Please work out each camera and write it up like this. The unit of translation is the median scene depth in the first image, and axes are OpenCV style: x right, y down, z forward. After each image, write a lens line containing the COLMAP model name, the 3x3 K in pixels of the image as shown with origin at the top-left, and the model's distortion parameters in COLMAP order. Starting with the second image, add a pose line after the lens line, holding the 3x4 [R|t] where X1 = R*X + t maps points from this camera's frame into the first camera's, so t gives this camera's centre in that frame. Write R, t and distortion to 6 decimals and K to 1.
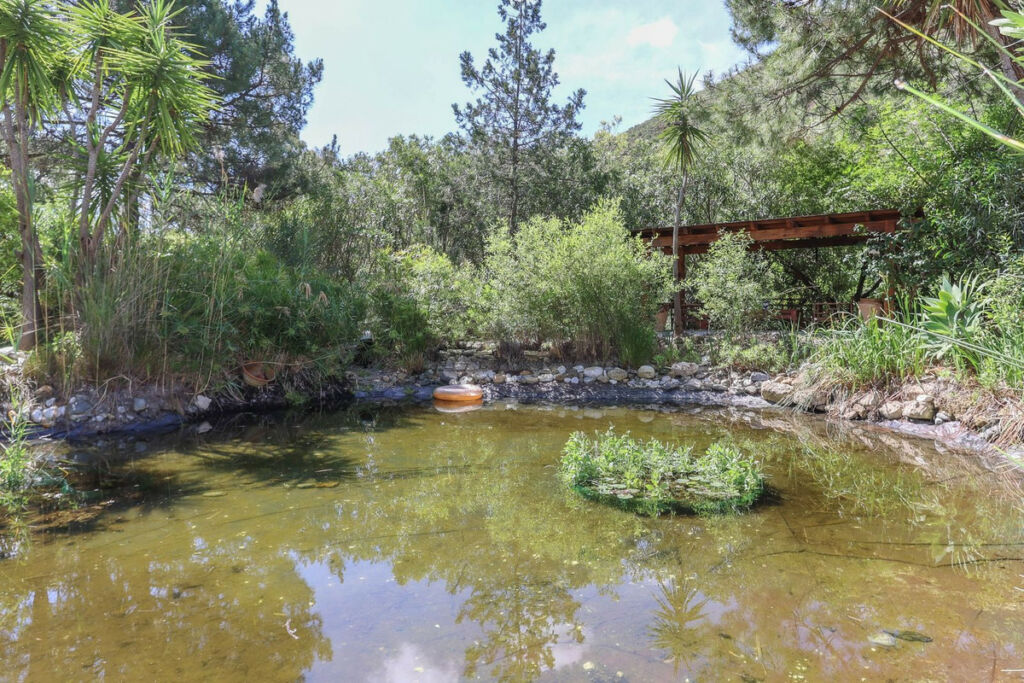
lens RADIAL K [[698.4, 0, 509.1], [0, 698.4, 337.0], [0, 0, 1]] dist [0.005376, -0.000193]
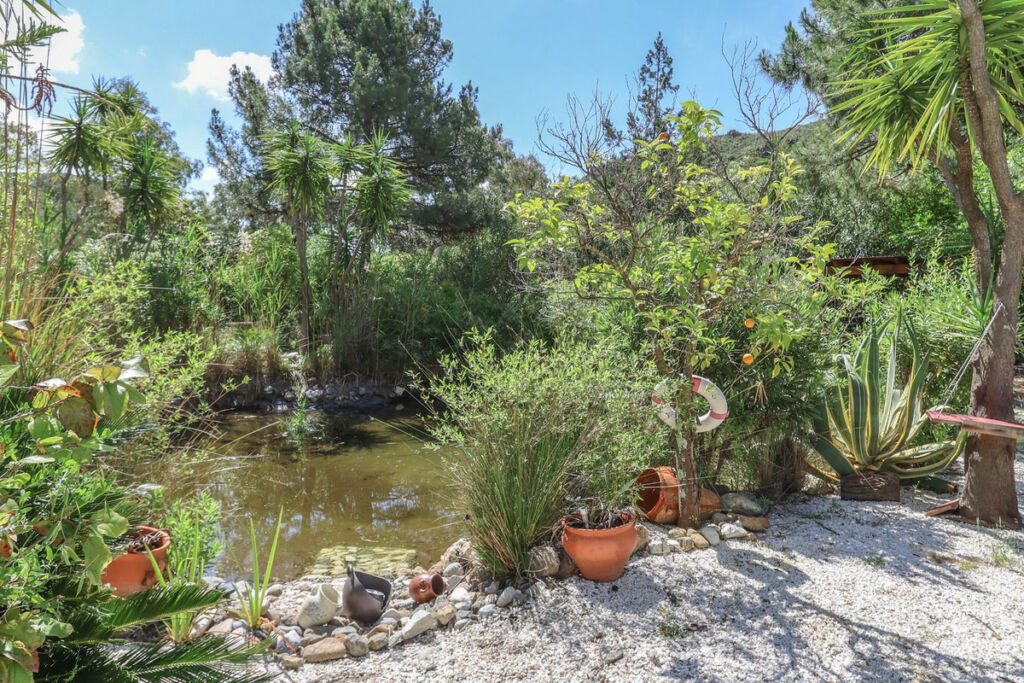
lens RADIAL K [[698.4, 0, 512.9], [0, 698.4, 342.7], [0, 0, 1]] dist [0.005376, -0.000193]
pose [[0.955542, 0.029665, -0.293359, 0.287650], [-0.022657, 0.999372, 0.027259, -0.068939], [0.293983, -0.019400, 0.955614, -0.462486]]
